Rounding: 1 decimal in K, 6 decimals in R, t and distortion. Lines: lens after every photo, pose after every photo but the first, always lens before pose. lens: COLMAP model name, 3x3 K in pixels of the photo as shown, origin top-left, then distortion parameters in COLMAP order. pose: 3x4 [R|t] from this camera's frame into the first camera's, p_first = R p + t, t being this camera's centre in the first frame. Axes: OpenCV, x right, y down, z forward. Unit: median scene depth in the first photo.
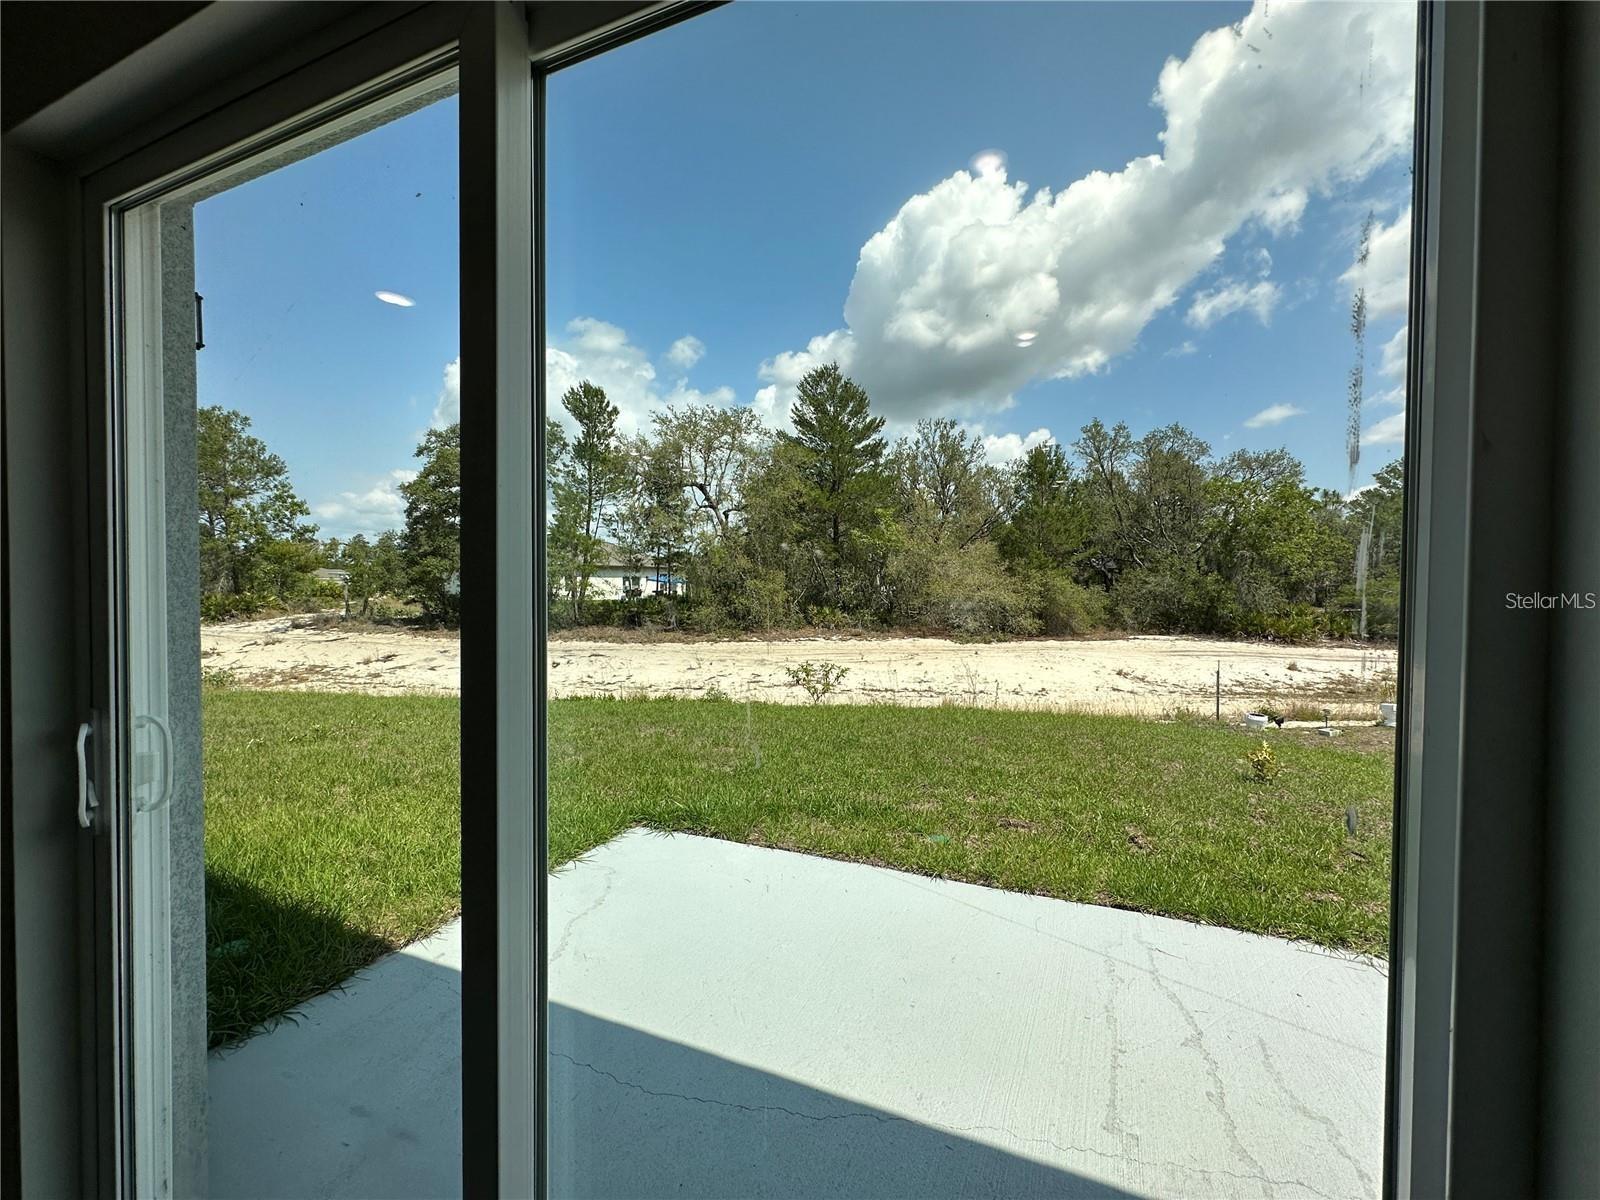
lens RADIAL K [[642.9, 0, 801.5], [0, 642.9, 598.8], [0, 0, 1]] dist [0.000218, 0.000890]
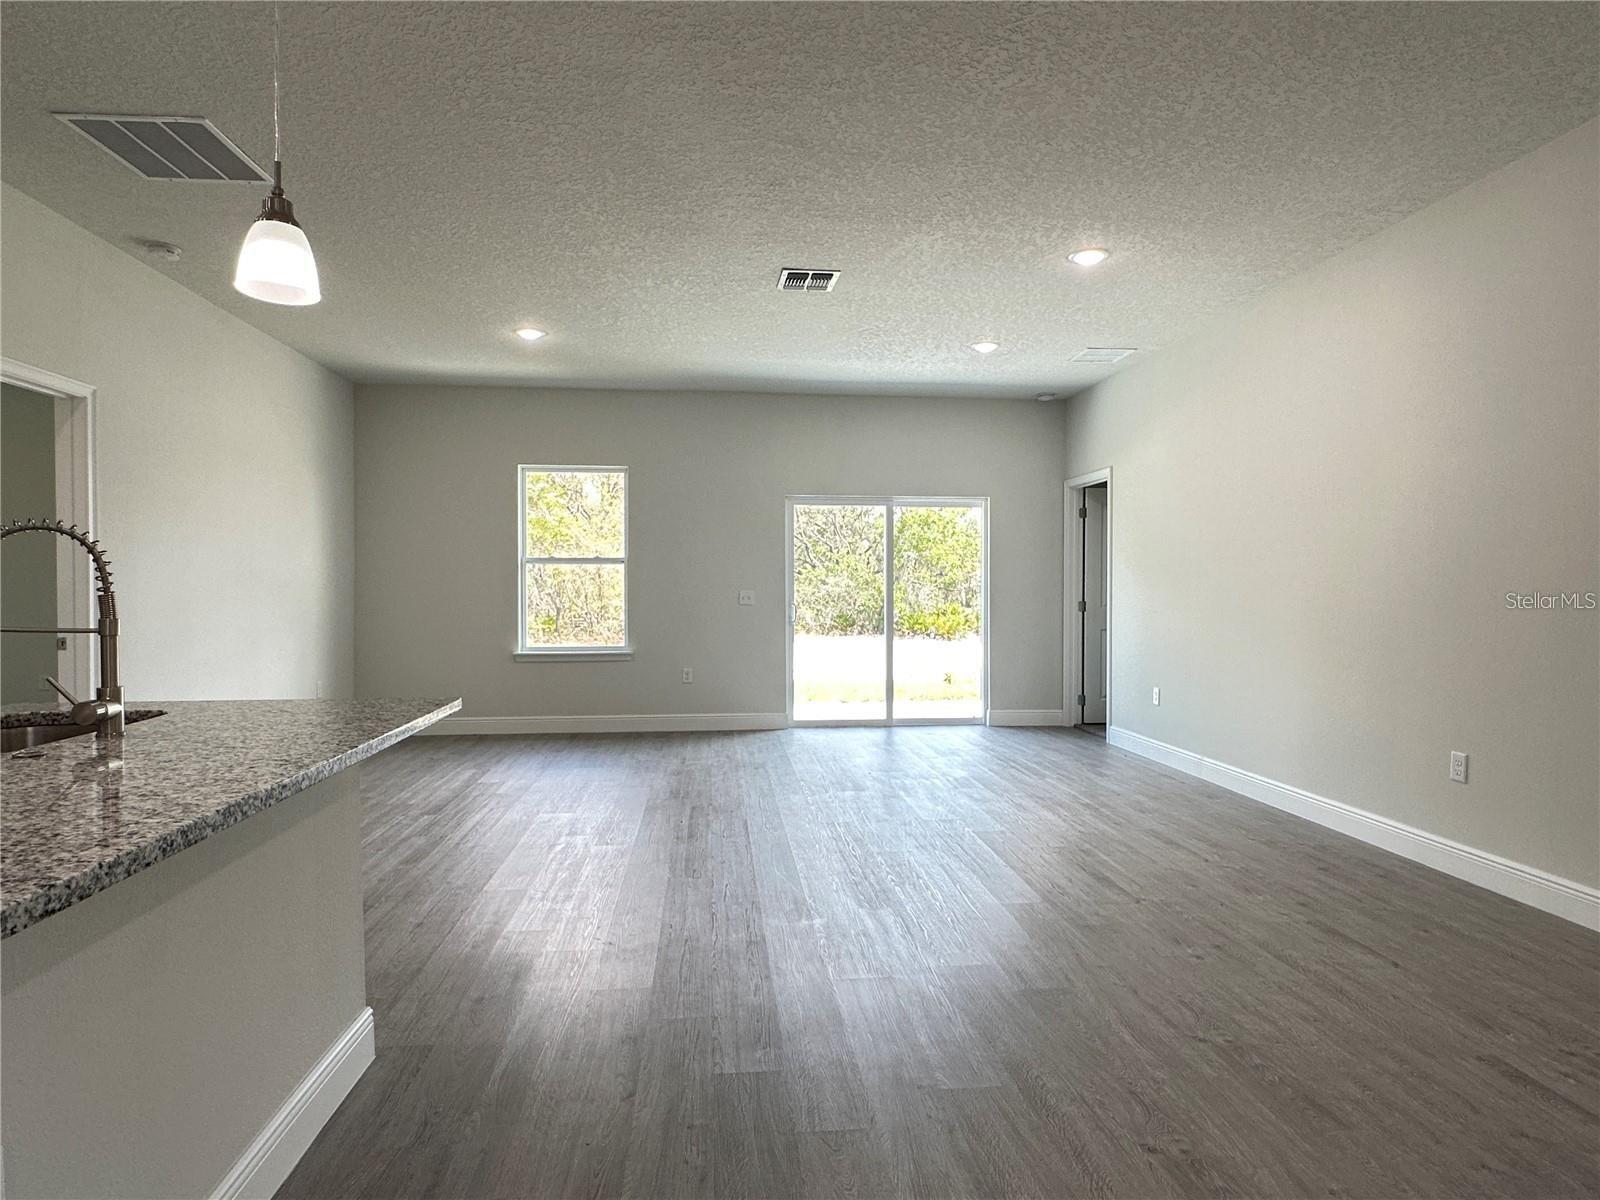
lens RADIAL K [[900.2, 0, 797.1], [0, 900.2, 593.2], [0, 0, 1]] dist [0.002396, -0.001653]
pose [[0.881559, -0.006498, 0.472029, -0.163653], [0.014564, 0.999804, -0.013436, 0.008840], [-0.471849, 0.018720, 0.881481, -0.198521]]
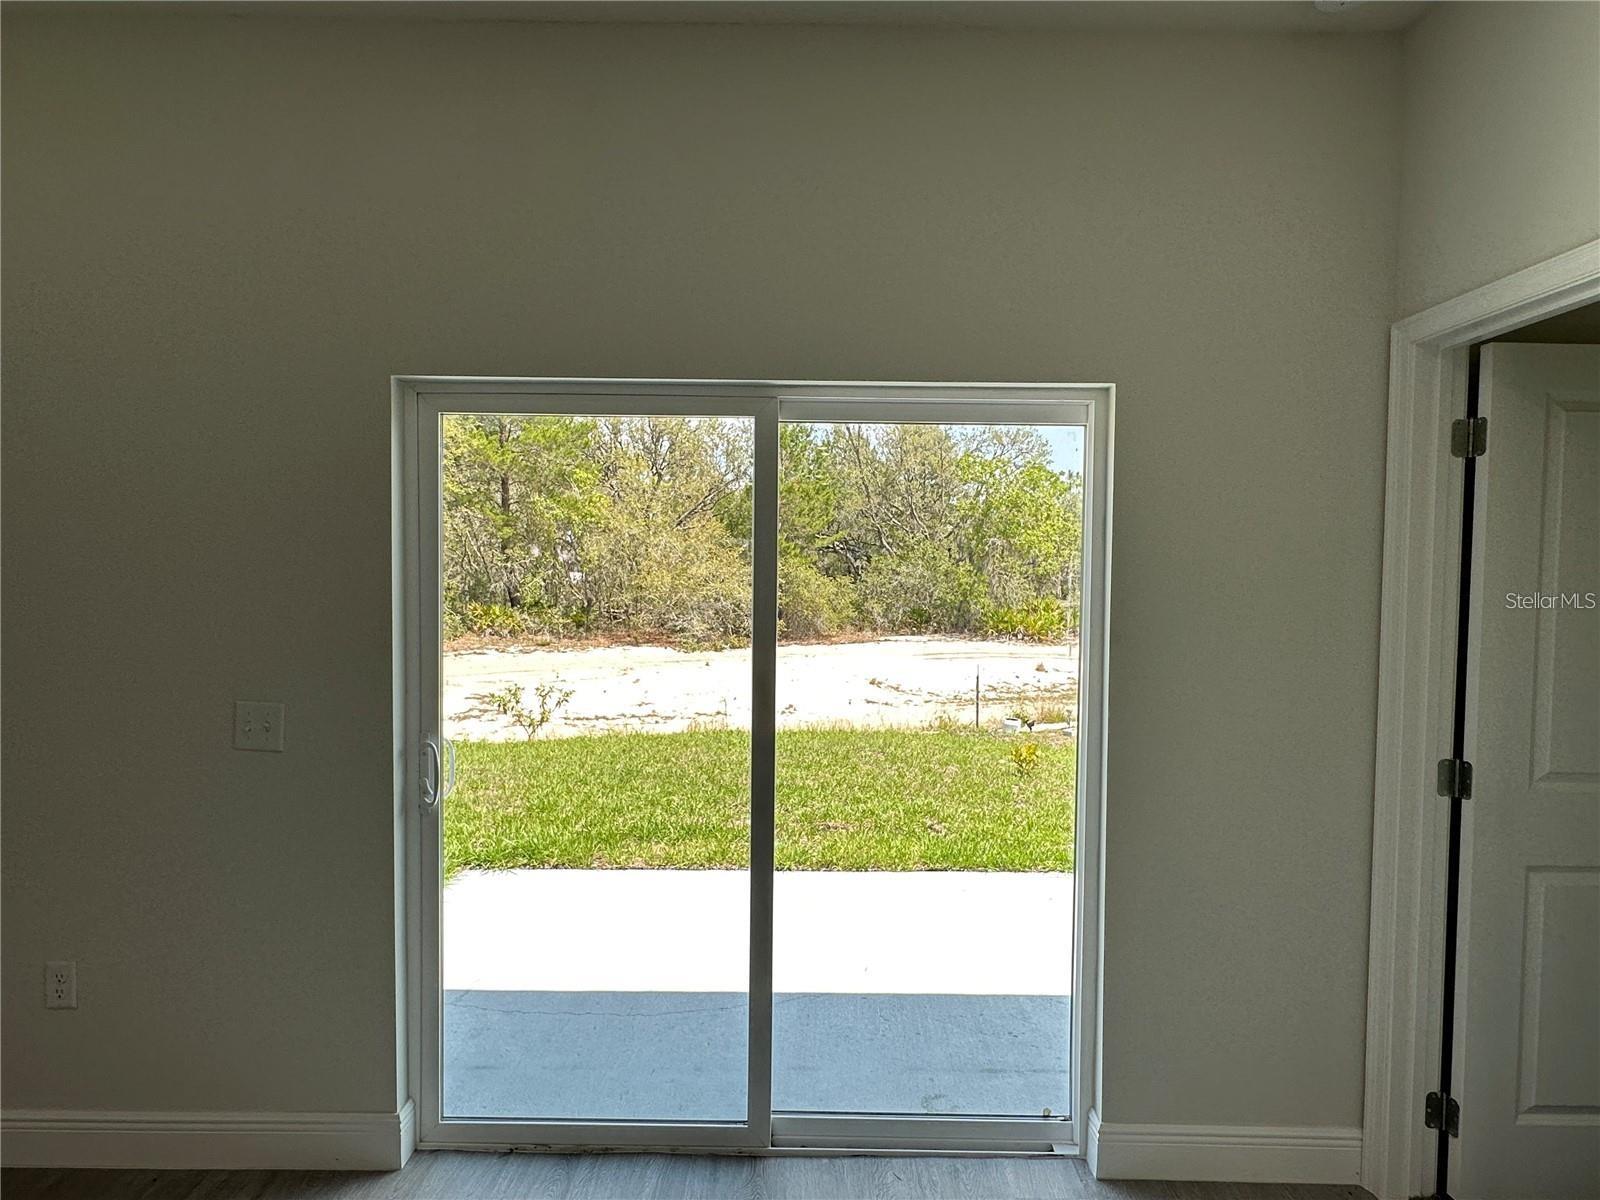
lens RADIAL K [[900.2, 0, 802.3], [0, 900.2, 602.7], [0, 0, 1]] dist [0.002396, -0.001653]
pose [[0.923166, -0.006859, 0.384341, -0.035332], [0.001057, 0.999882, 0.015305, -0.005771], [-0.384401, -0.013723, 0.923064, -0.044185]]
